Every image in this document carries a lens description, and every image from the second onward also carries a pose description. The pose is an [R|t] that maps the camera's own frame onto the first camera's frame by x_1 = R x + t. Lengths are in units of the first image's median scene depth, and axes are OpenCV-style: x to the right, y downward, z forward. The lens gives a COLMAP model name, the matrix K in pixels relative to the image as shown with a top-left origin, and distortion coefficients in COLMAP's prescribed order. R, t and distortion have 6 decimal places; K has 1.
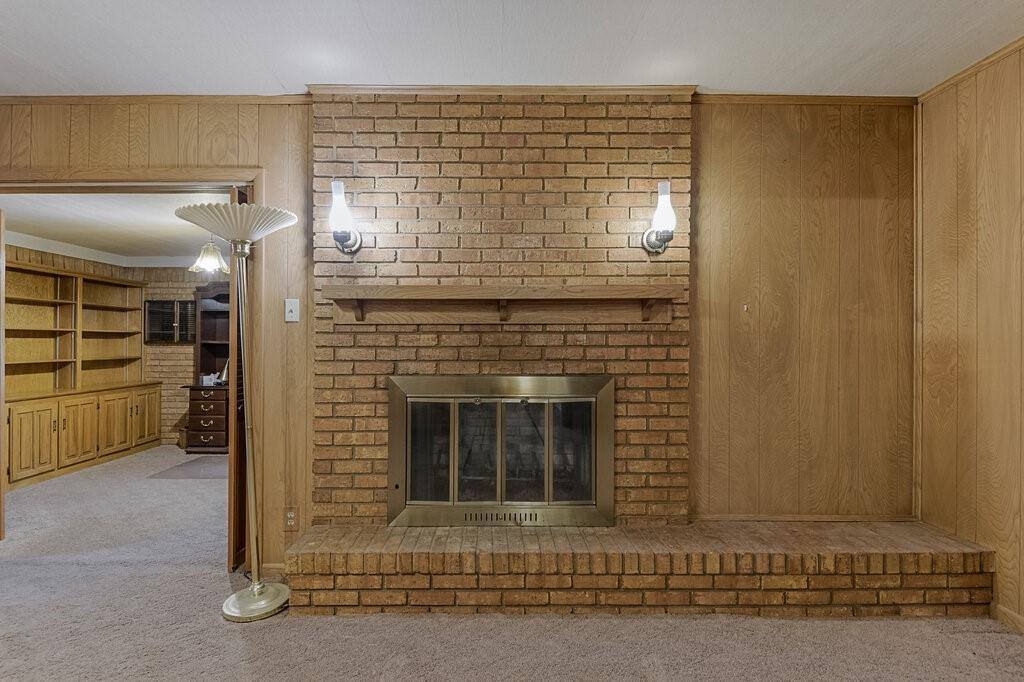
lens RADIAL K [[521.7, 0, 498.3], [0, 521.7, 344.1], [0, 0, 1]] dist [0.024871, -0.024916]
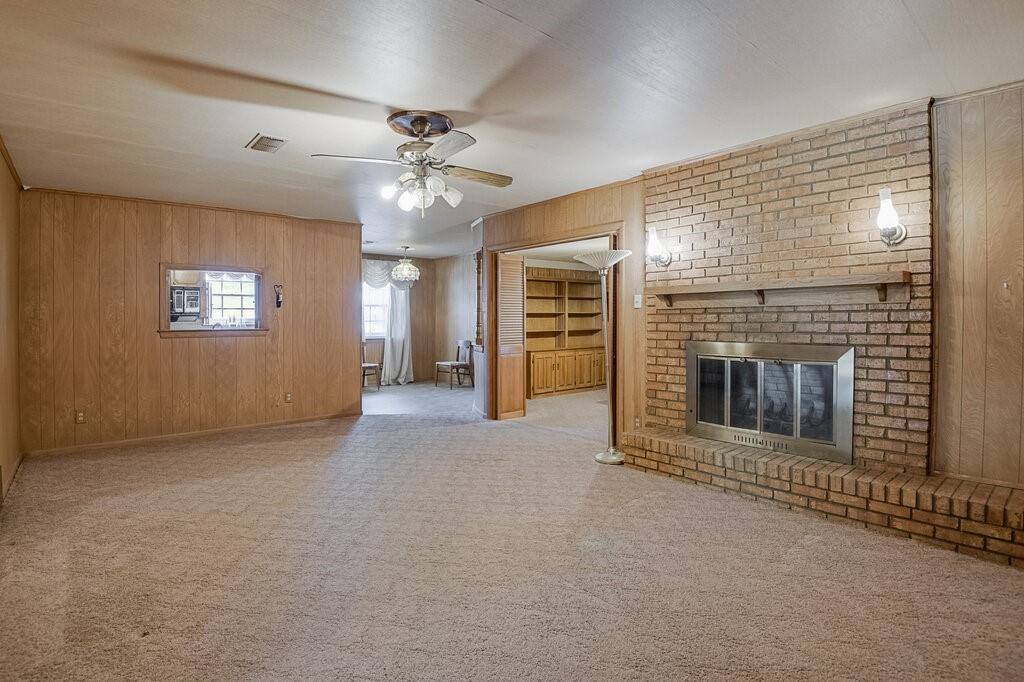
lens RADIAL K [[496.8, 0, 495.0], [0, 496.8, 327.6], [0, 0, 1]] dist [-0.035624, -0.000398]
pose [[0.639694, 0.006560, -0.768602, 0.563042], [0.006589, 0.999880, 0.014018, -0.005146], [0.768601, -0.014032, 0.639574, -0.403565]]
